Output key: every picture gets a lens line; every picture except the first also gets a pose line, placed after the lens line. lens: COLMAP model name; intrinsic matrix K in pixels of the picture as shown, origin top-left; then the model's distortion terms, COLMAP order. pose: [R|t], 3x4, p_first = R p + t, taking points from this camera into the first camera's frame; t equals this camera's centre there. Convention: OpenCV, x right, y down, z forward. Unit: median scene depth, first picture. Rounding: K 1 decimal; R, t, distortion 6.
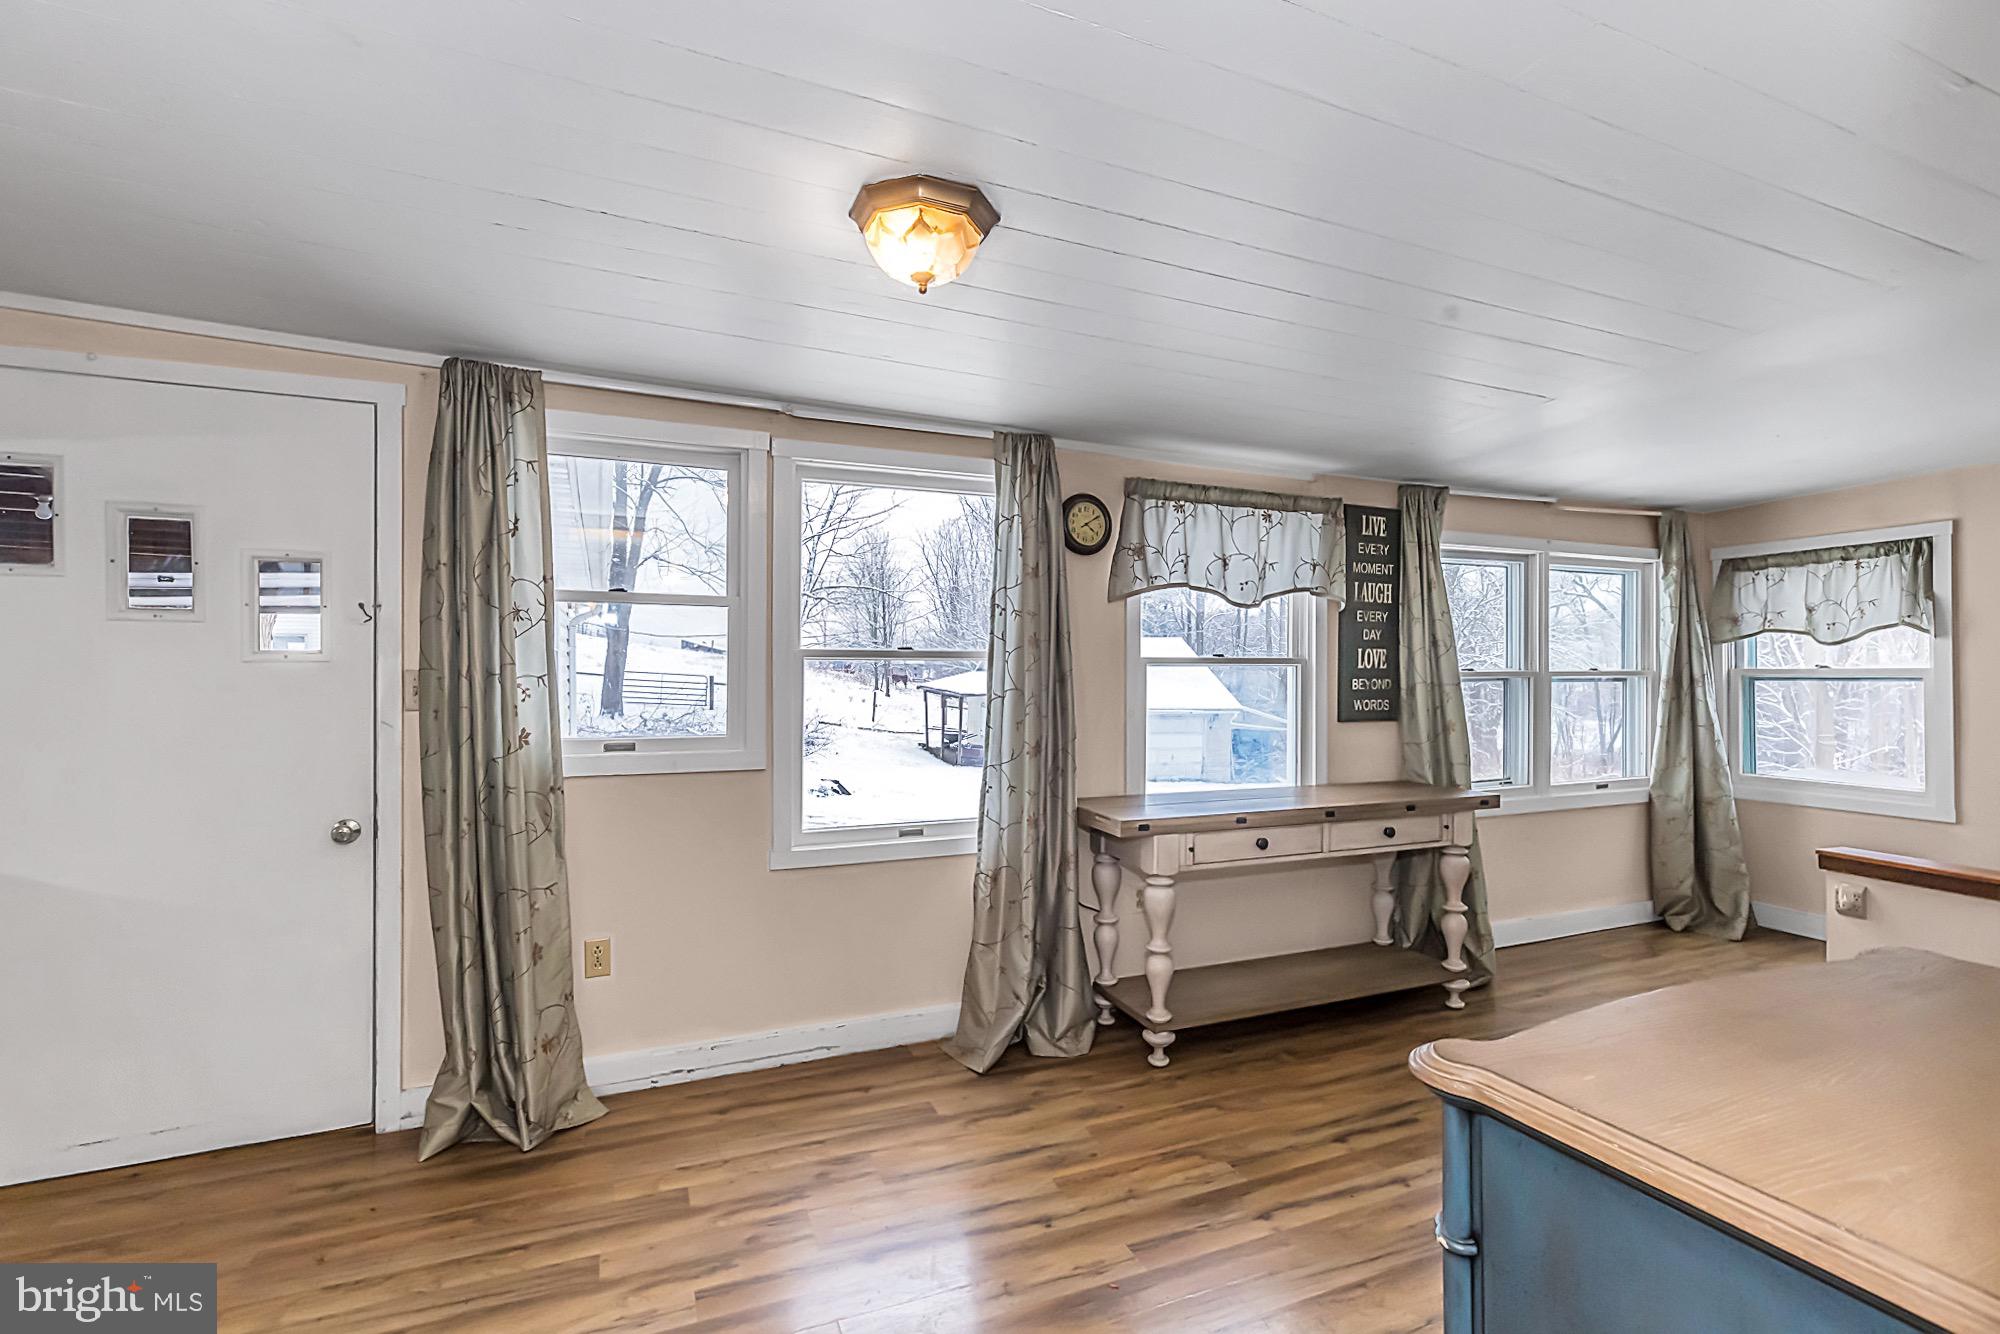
lens RADIAL K [[874.2, 0, 1000.0], [0, 874.2, 667.0], [0, 0, 1]] dist [0.005258, 0.000087]
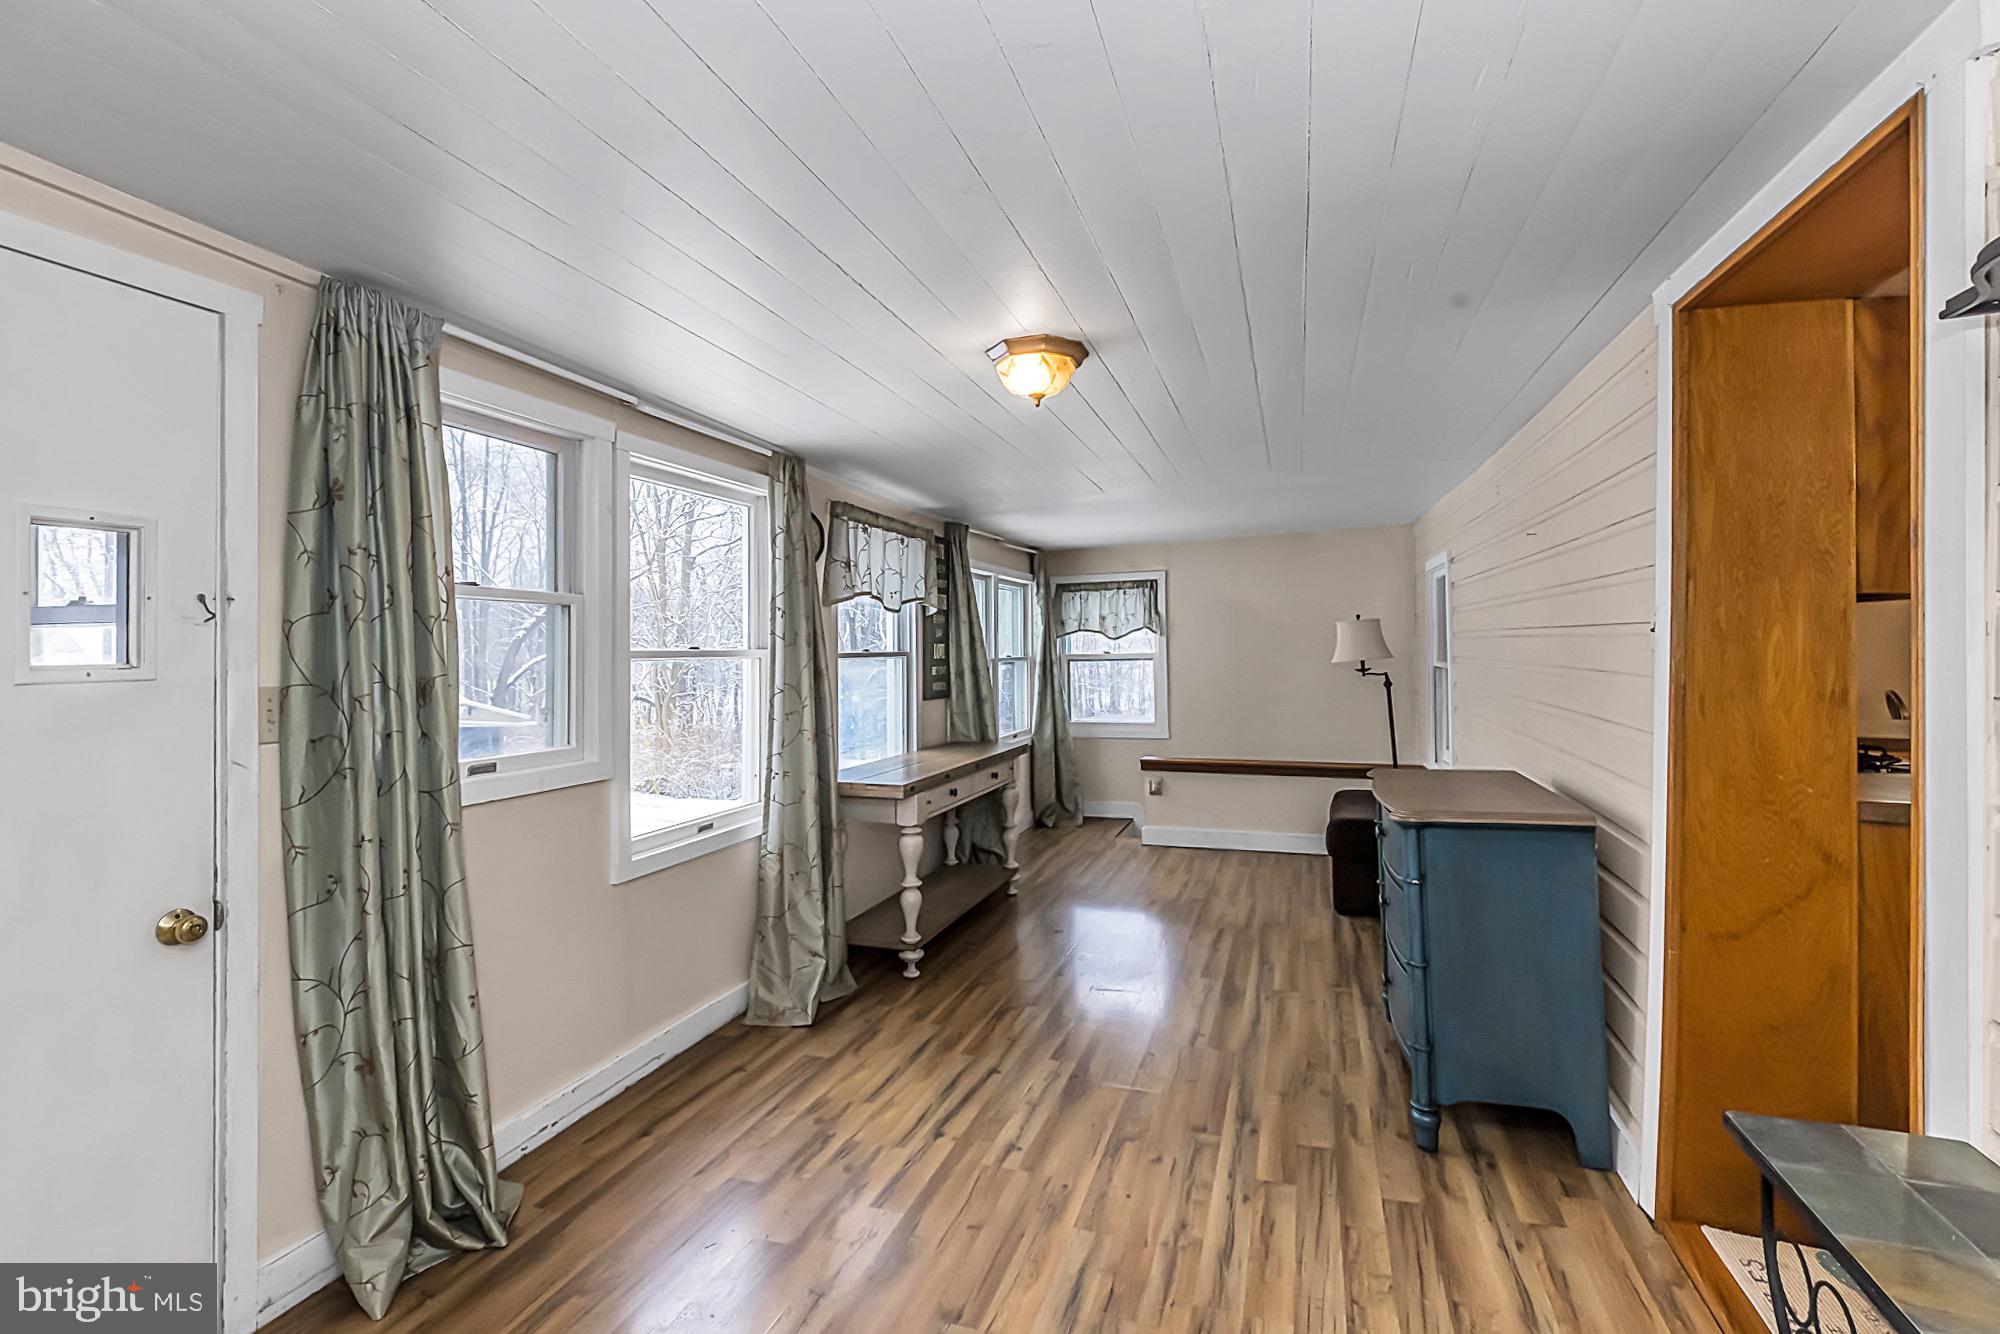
lens RADIAL K [[909.8, 0, 988.1], [0, 909.8, 645.2], [0, 0, 1]] dist [0.013724, -0.000086]
pose [[0.665739, -0.006459, 0.746157, -0.627552], [0.012371, 0.999921, -0.002382, -0.016900], [-0.746083, 0.010816, 0.665766, 0.033533]]
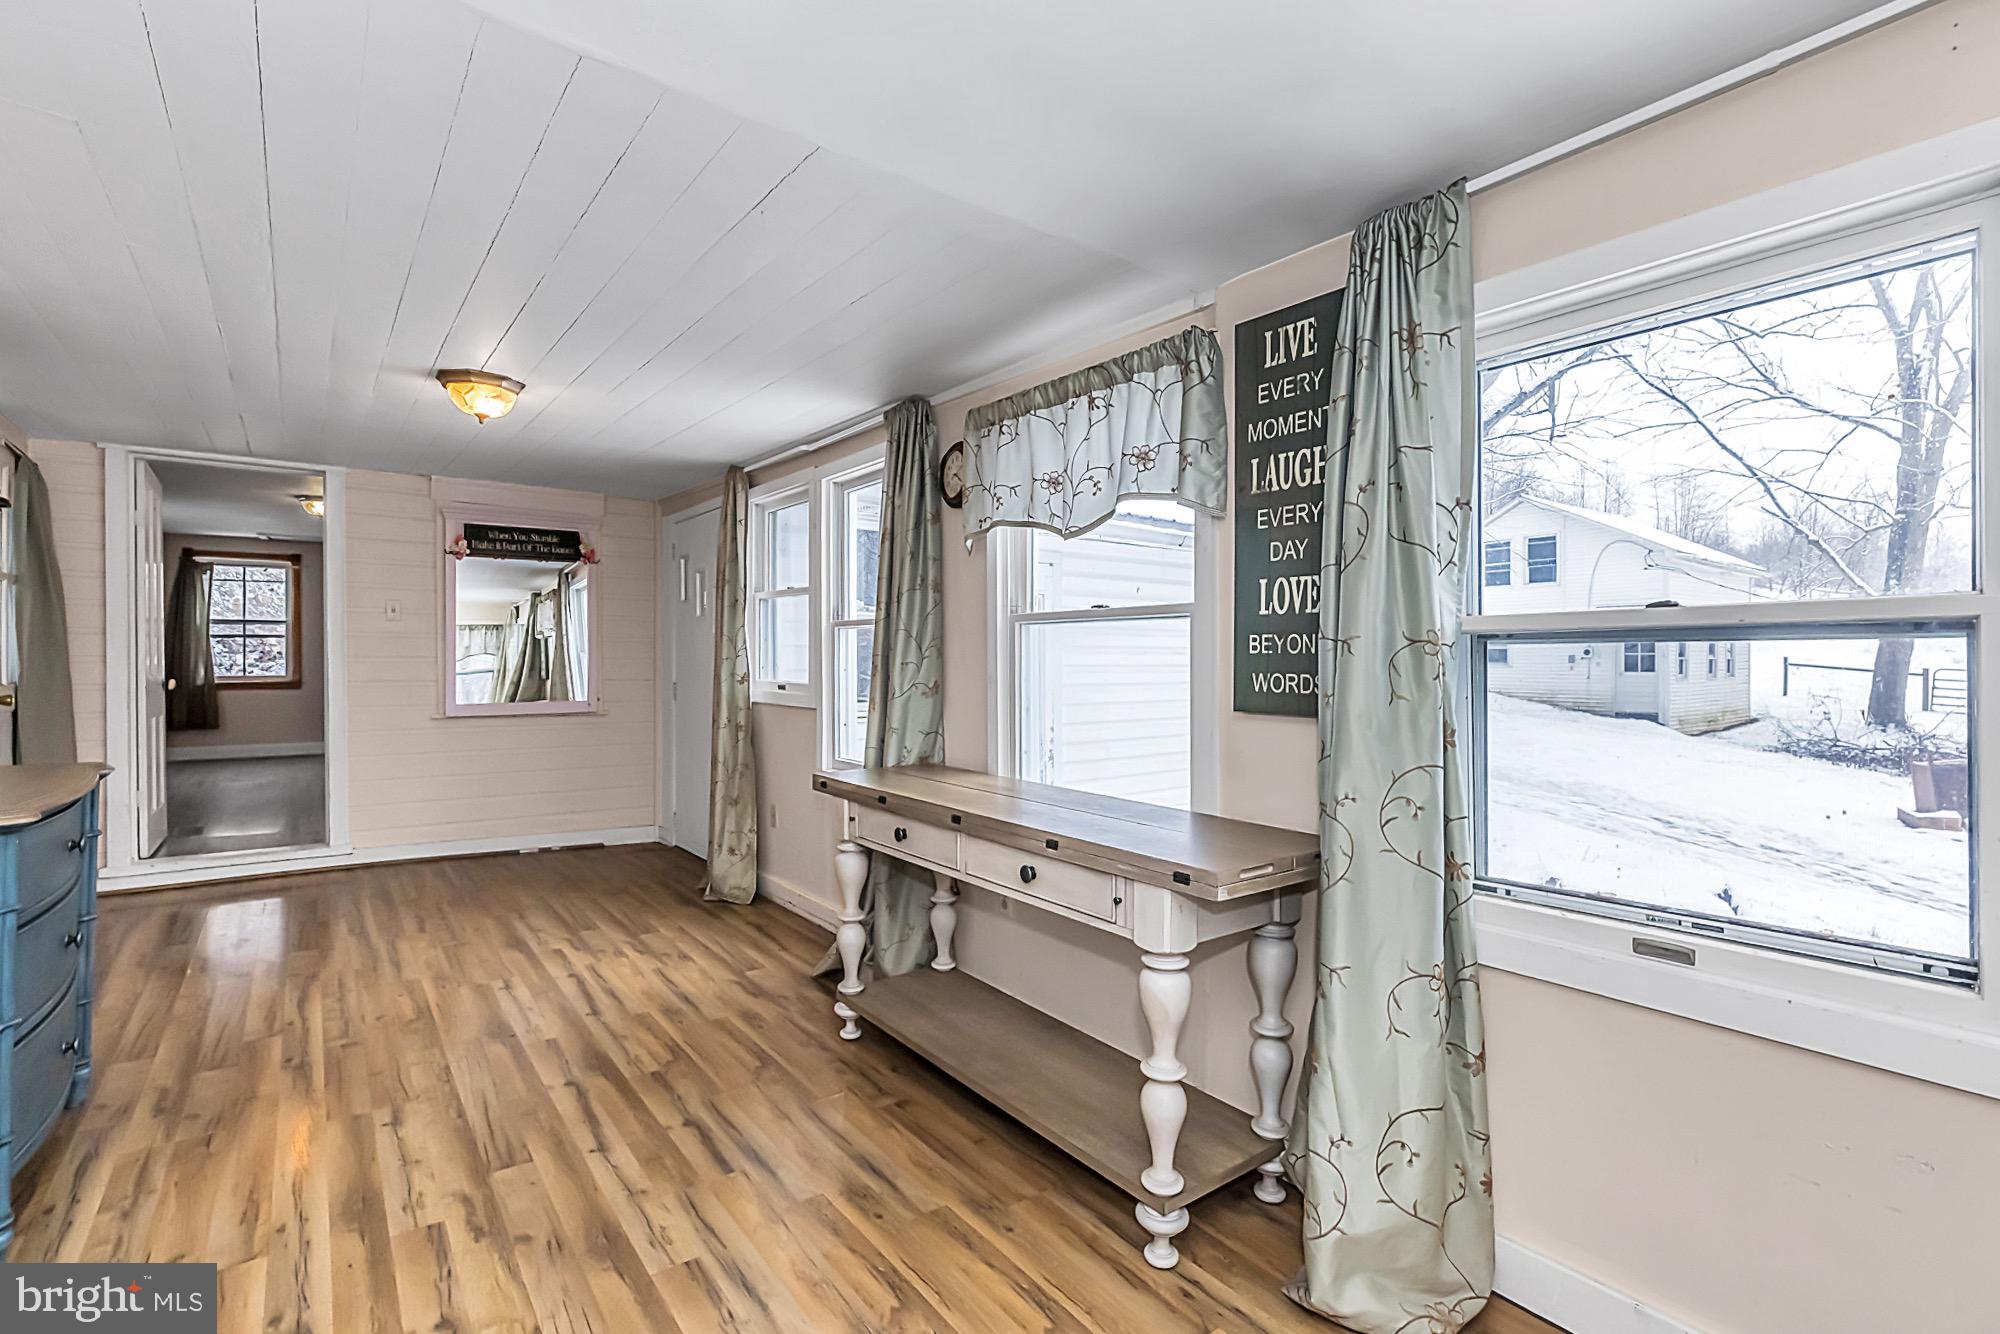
lens RADIAL K [[888.4, 0, 1000.0], [0, 888.4, 667.0], [0, 0, 1]] dist [0.000019, -0.000195]
pose [[0.264828, 0.005117, -0.964282, 1.010583], [-0.003216, 0.999985, 0.004423, 0.035707], [0.964290, 0.001930, 0.264840, 0.779261]]
